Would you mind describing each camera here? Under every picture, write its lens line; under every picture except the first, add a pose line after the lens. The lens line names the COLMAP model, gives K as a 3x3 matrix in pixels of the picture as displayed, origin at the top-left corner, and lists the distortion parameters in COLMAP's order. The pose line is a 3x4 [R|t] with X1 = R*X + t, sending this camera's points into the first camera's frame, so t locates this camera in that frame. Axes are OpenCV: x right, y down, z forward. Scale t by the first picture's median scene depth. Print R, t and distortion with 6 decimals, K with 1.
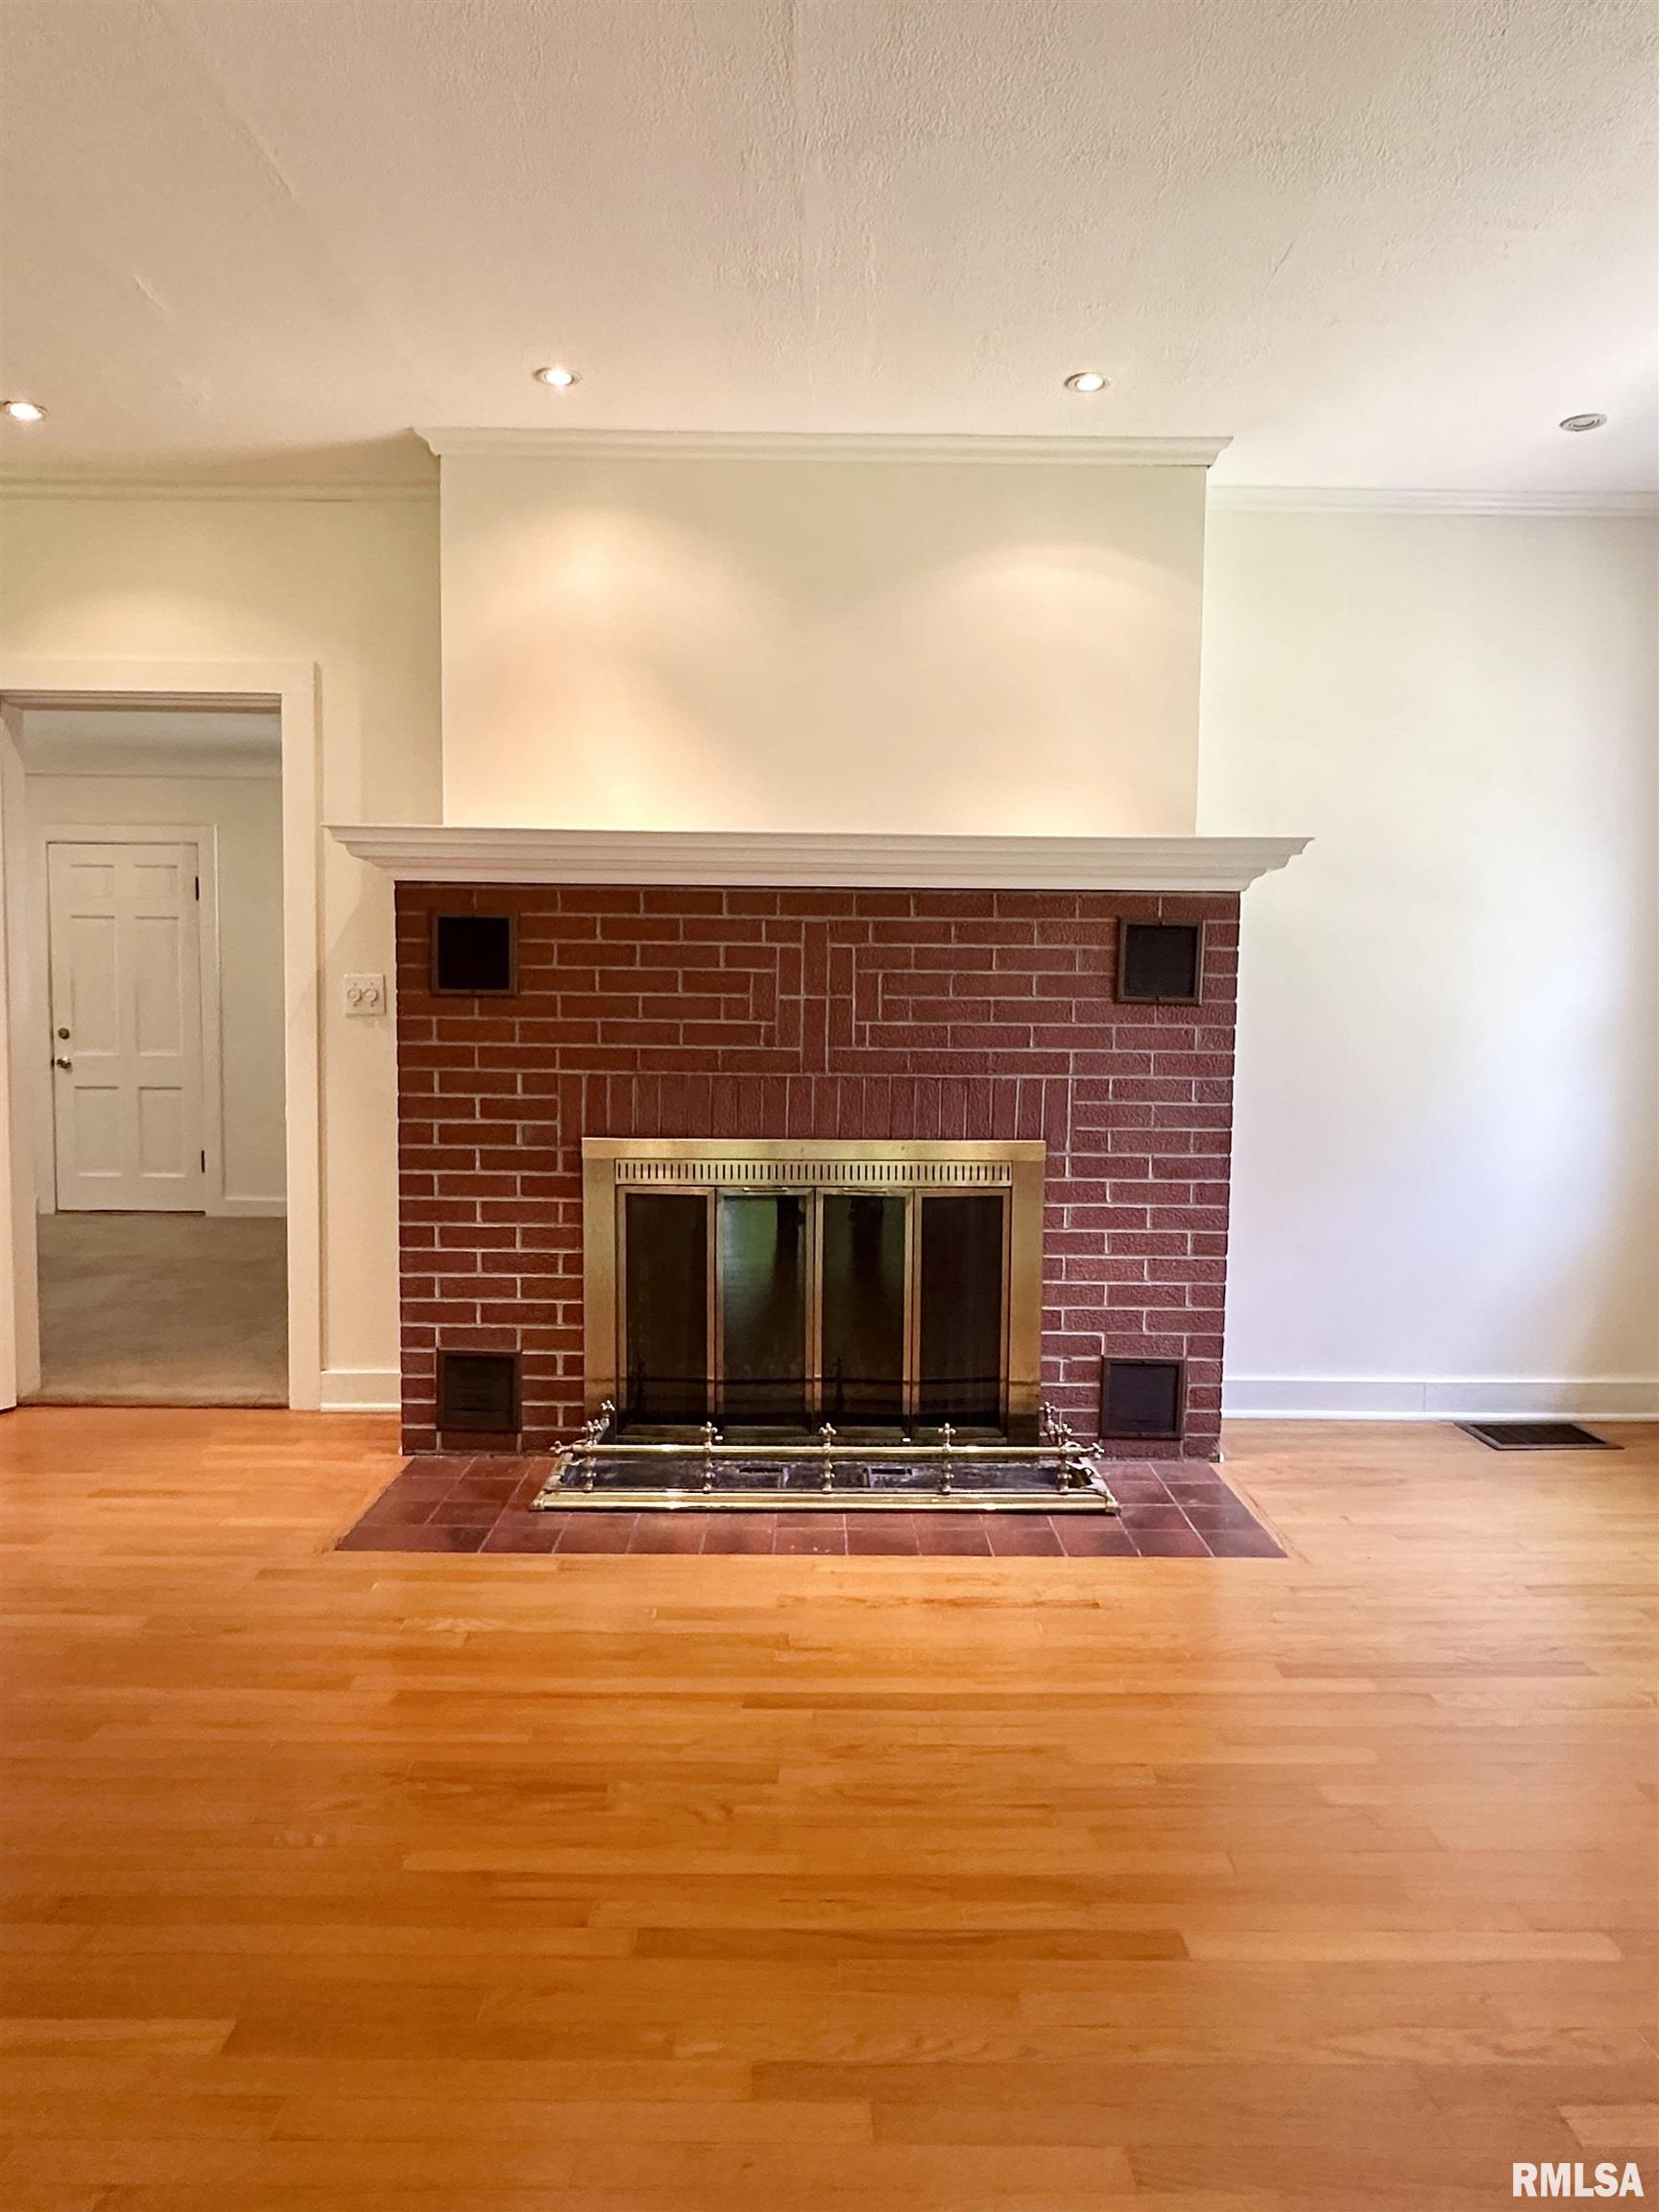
lens RADIAL K [[1369.0, 0, 823.2], [0, 1369.0, 1094.5], [0, 0, 1]] dist [0.007718, 0.002272]
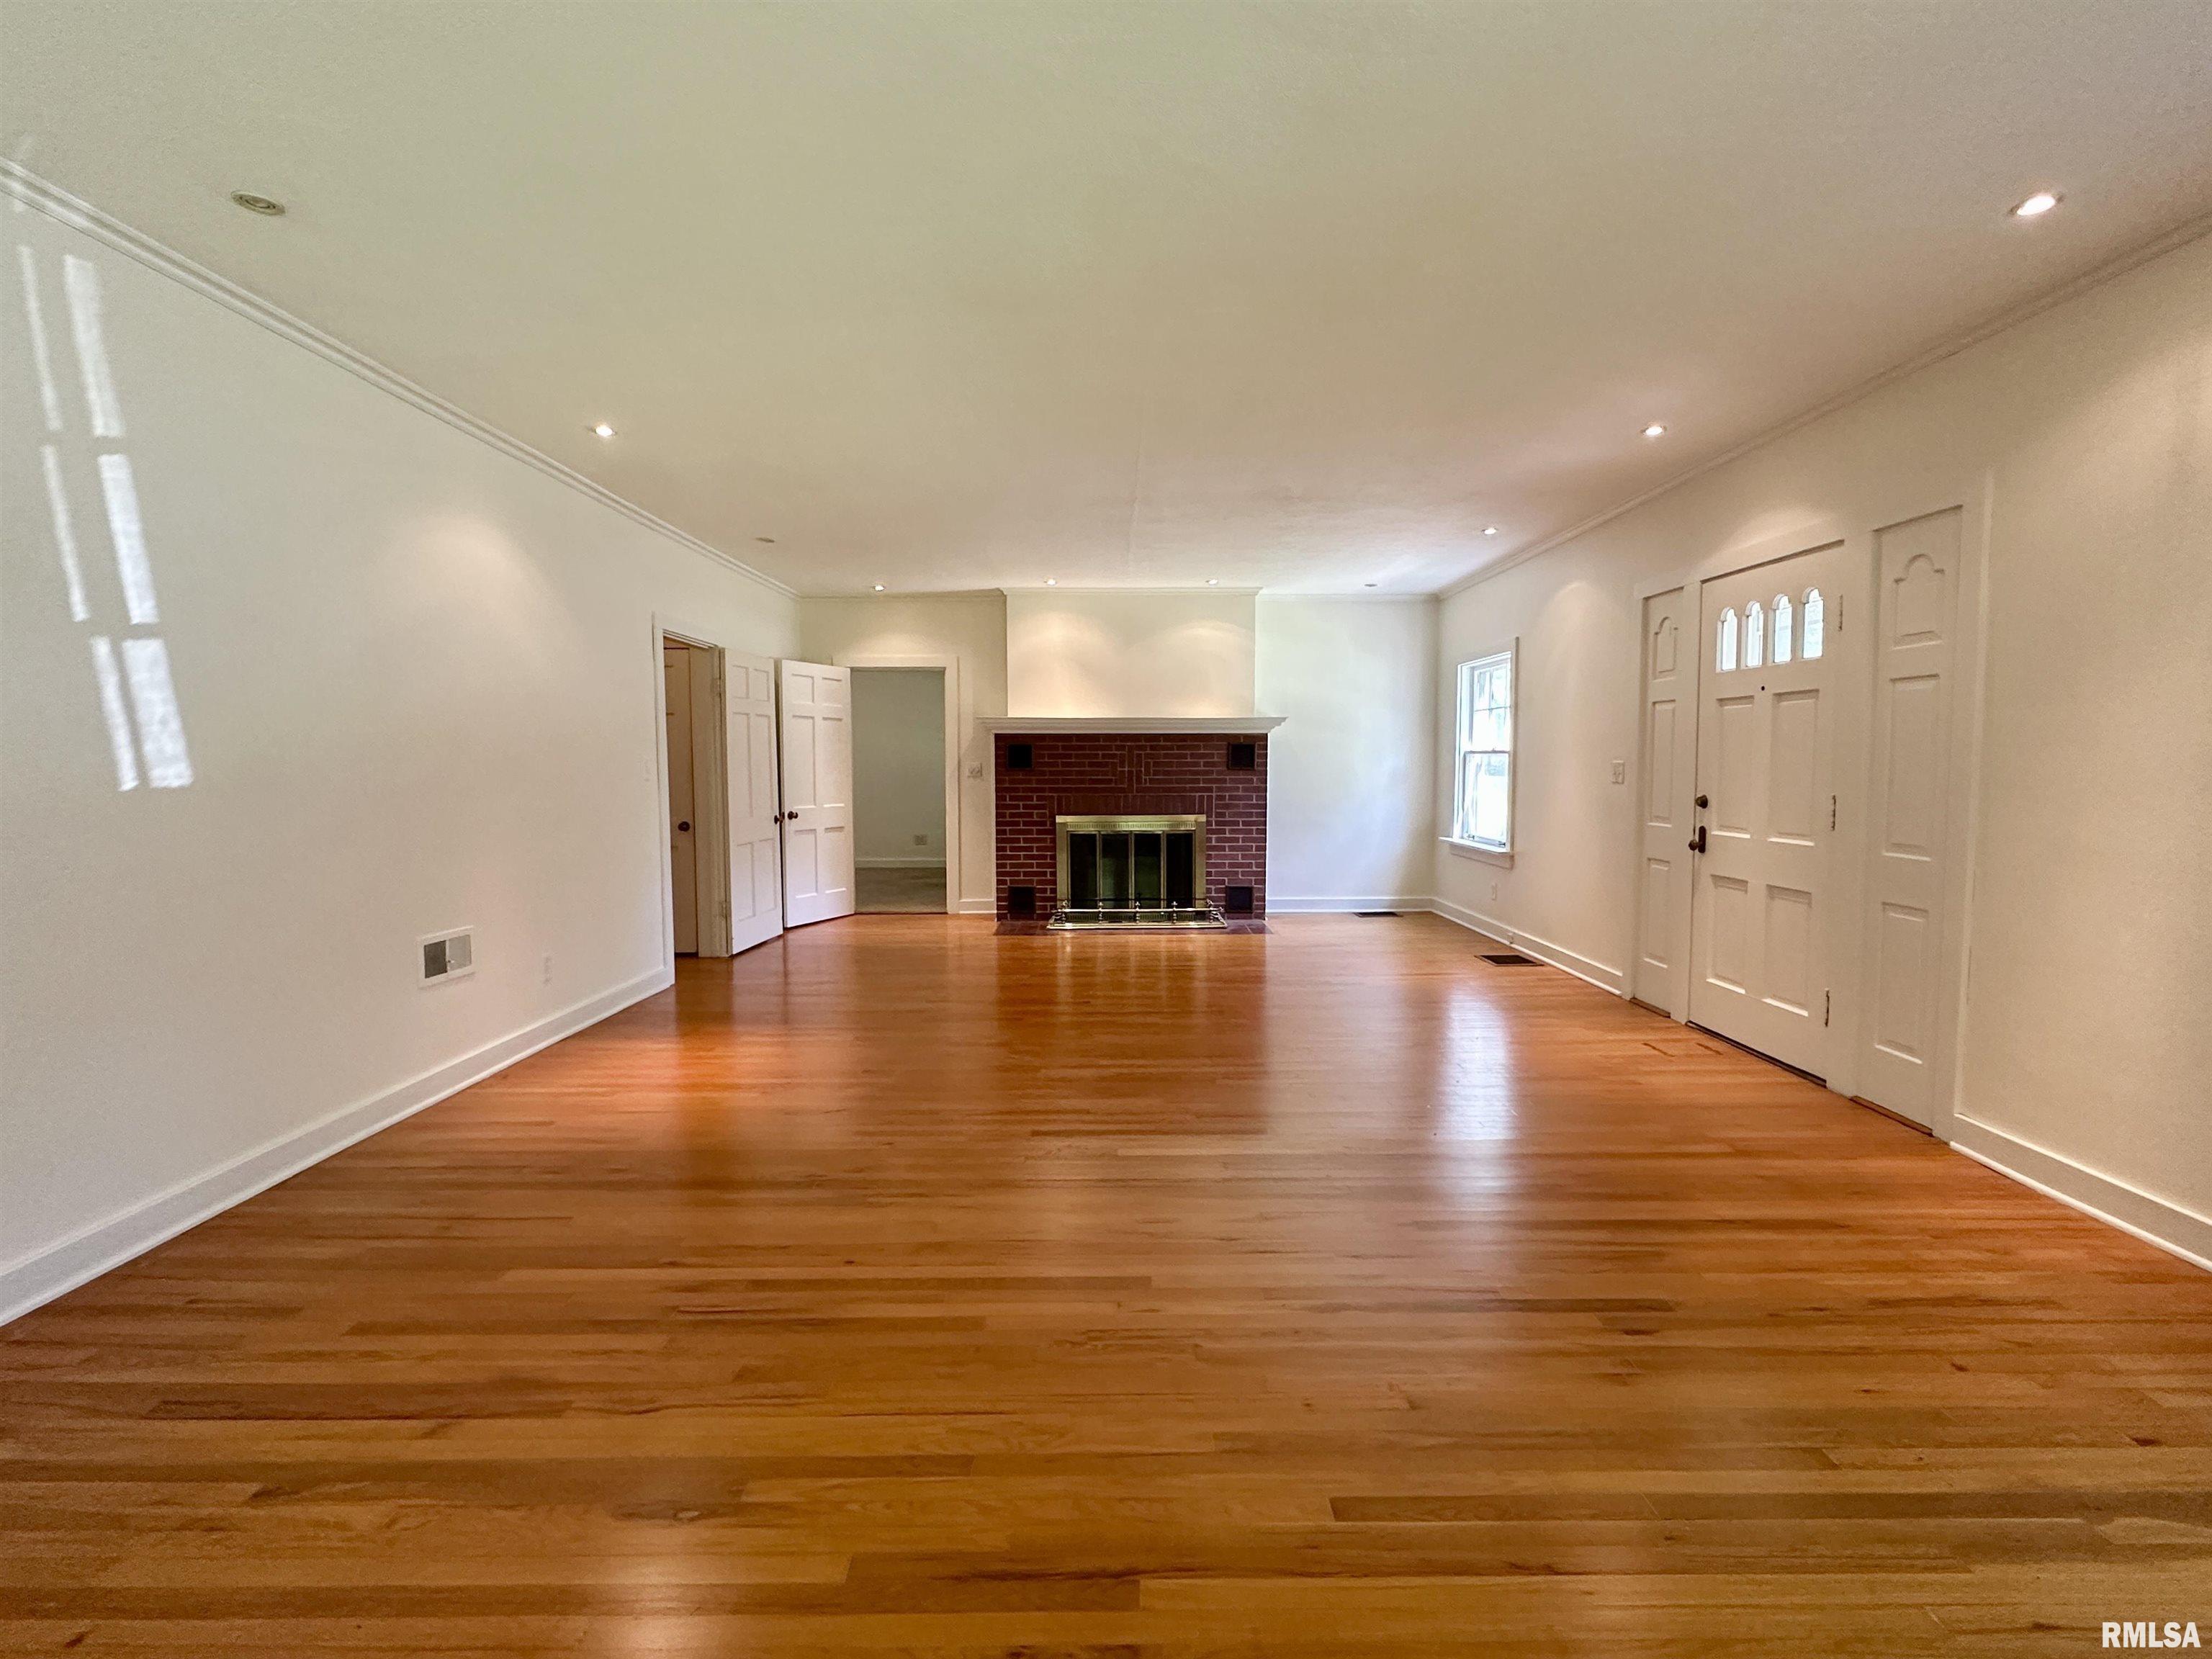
lens RADIAL K [[1048.1, 0, 1101.9], [0, 1048.1, 831.7], [0, 0, 1]] dist [-0.005048, 0.002007]
pose [[0.999918, -0.012682, 0.001487, -0.076016], [0.012688, 0.999911, -0.004024, 0.077665], [-0.001436, 0.004043, 0.999991, -1.345741]]
